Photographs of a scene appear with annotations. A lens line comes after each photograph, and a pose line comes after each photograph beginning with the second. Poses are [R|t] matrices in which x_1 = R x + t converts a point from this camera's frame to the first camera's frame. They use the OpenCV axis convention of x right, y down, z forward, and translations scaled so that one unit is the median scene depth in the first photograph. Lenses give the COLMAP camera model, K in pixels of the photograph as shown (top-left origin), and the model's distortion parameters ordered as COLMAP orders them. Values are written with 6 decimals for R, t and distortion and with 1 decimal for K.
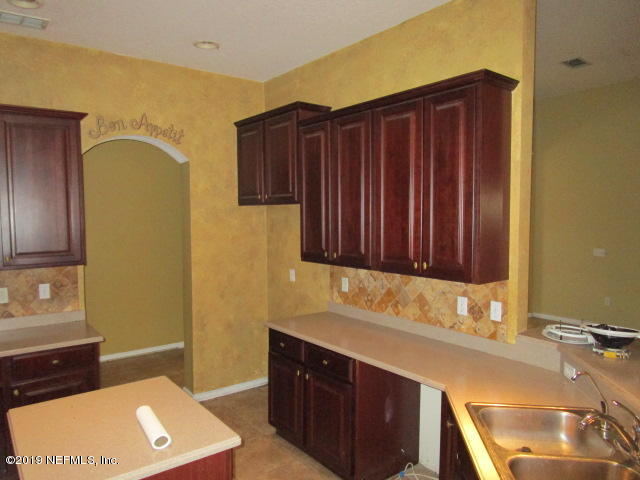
lens RADIAL K [[457.9, 0, 320.0], [0, 457.9, 240.0], [0, 0, 1]] dist [-0.009697, 0.000083]
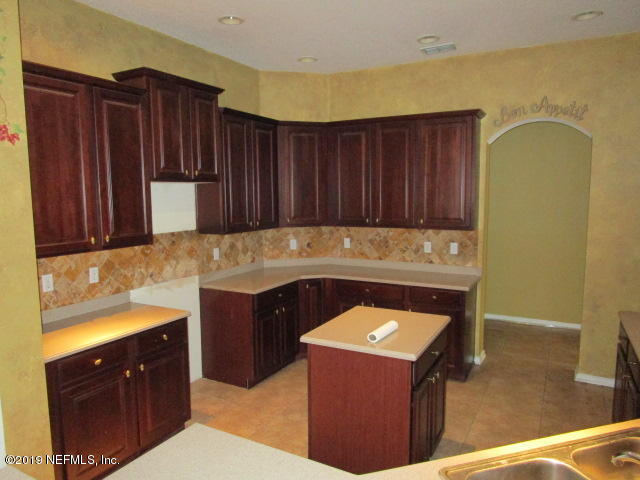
lens RADIAL K [[457.9, 0, 321.0], [0, 457.9, 240.6], [0, 0, 1]] dist [-0.009697, 0.000083]
pose [[0.419525, 0.100445, -0.902170, 0.419301], [-0.054080, 0.994859, 0.085617, -0.003305], [0.906132, 0.012871, 0.422800, 0.081445]]
